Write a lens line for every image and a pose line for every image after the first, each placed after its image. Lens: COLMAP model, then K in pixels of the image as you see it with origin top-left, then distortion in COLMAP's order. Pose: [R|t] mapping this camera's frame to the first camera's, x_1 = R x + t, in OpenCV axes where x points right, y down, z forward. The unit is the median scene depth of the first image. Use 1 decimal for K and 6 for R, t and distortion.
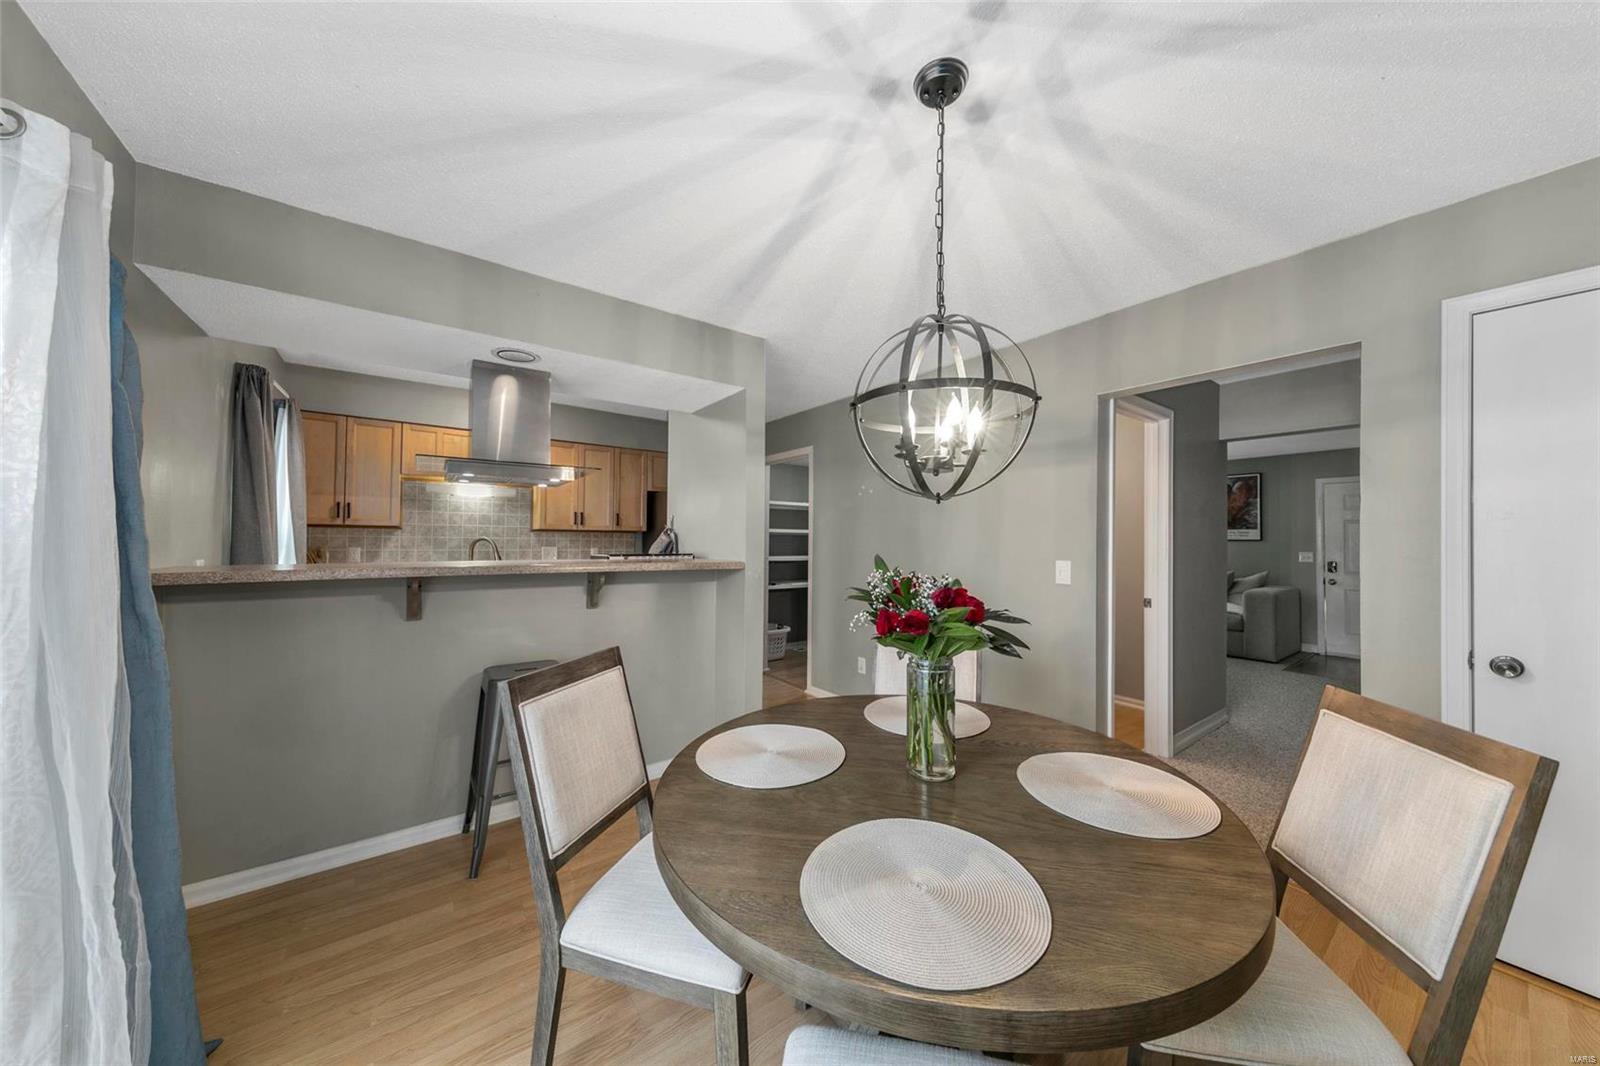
lens RADIAL K [[529.7, 0, 802.1], [0, 529.7, 533.7], [0, 0, 1]] dist [0.004917, -0.000014]
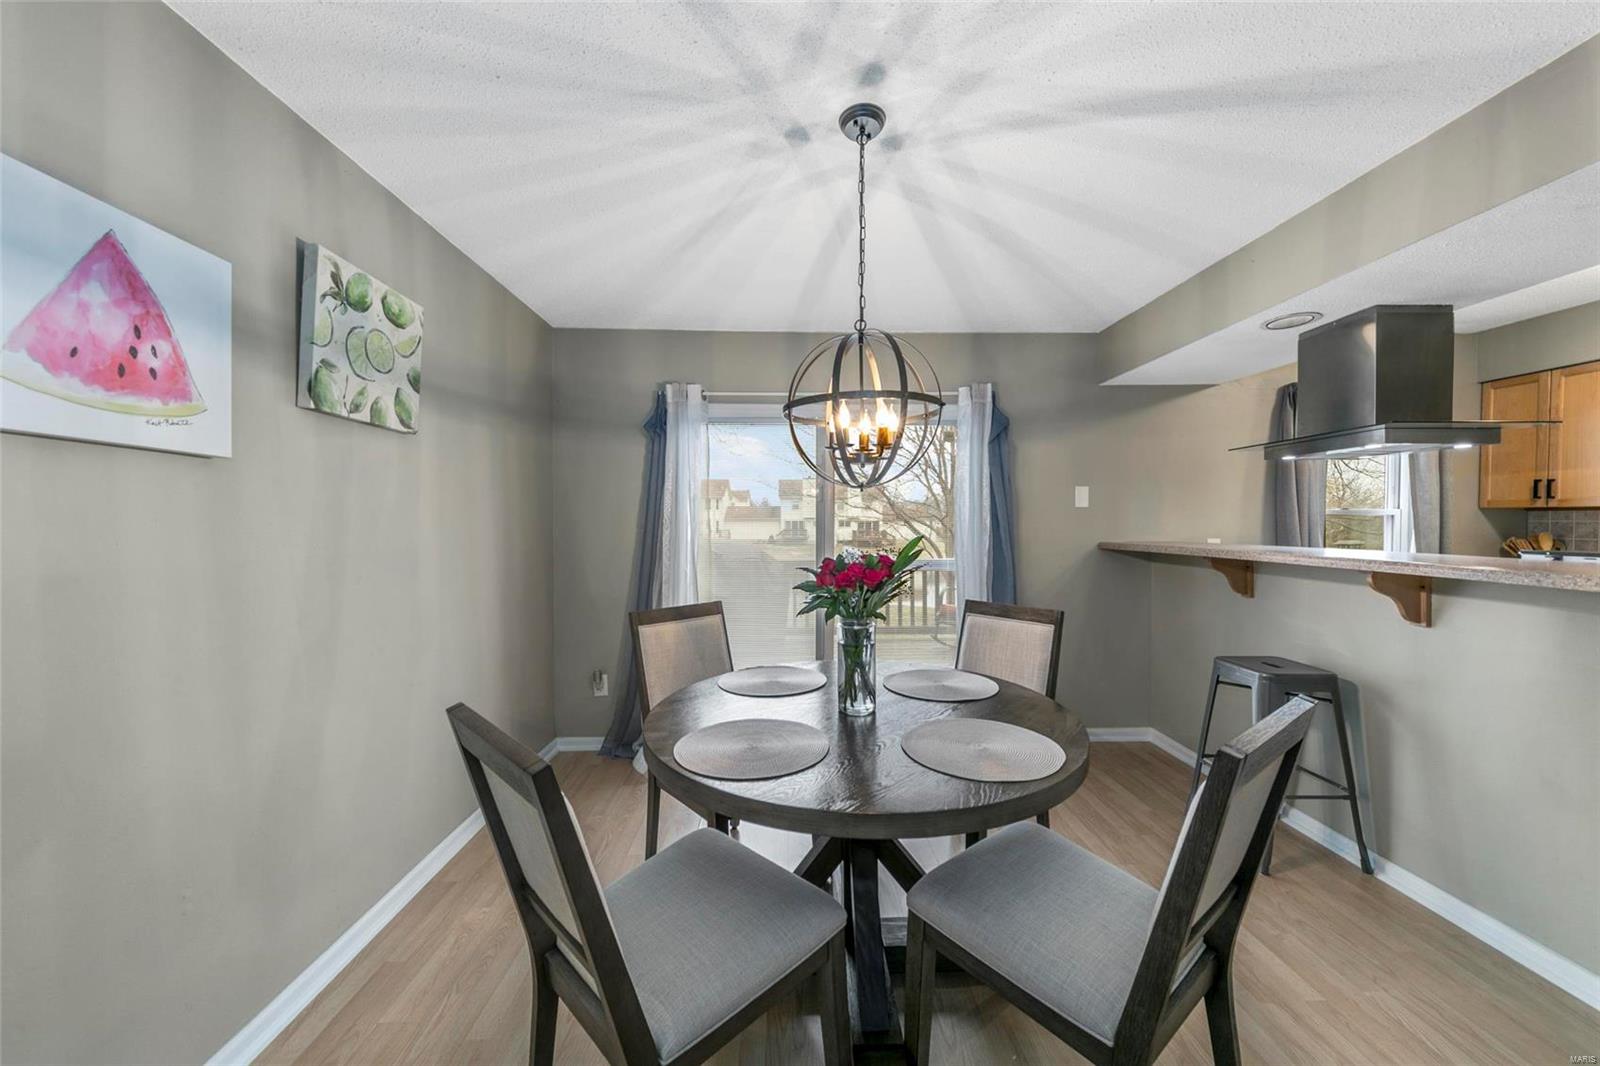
lens RADIAL K [[564.0, 0, 804.3], [0, 564.0, 529.9], [0, 0, 1]] dist [0.004718, -0.000612]
pose [[-0.574377, 0.007147, -0.818560, 0.589685], [0.007129, 0.999968, 0.003729, 0.008073], [0.818560, -0.003693, -0.574409, 0.706480]]
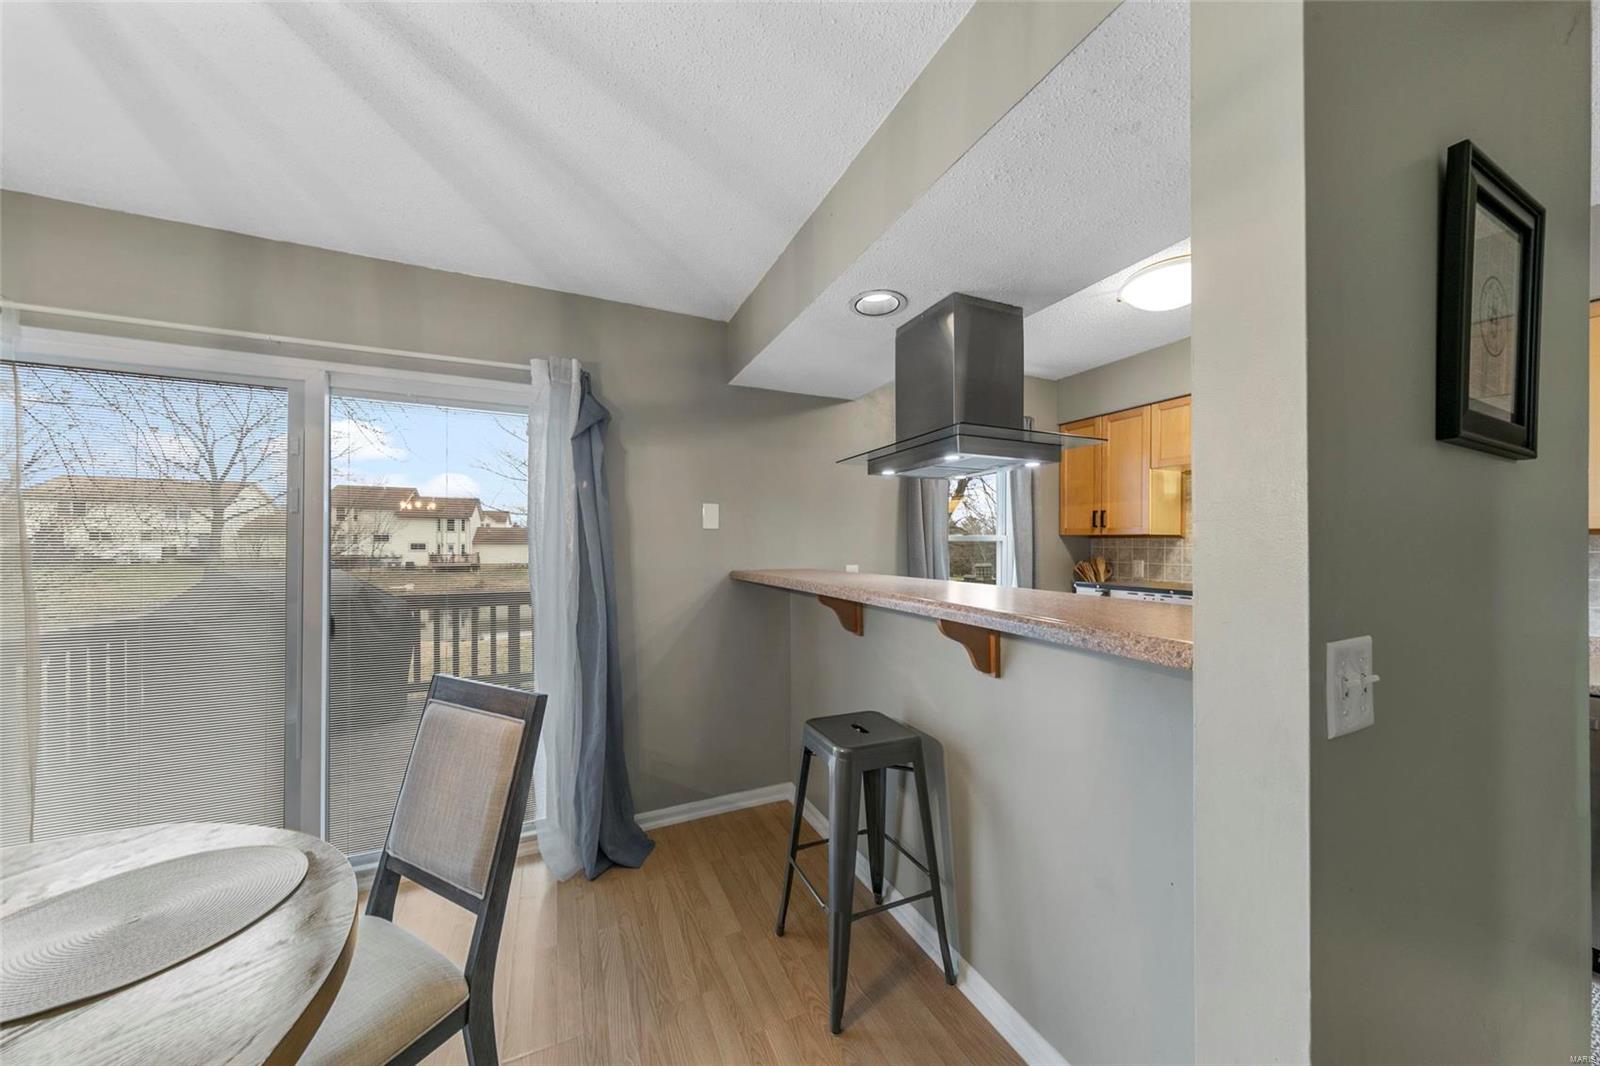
lens RADIAL K [[529.7, 0, 806.3], [0, 529.7, 540.5], [0, 0, 1]] dist [0.004917, -0.000014]
pose [[-0.204589, -0.015326, -0.978728, 0.169377], [0.006748, 0.999832, -0.017067, 0.006269], [0.978825, -0.010097, -0.204451, 0.846088]]
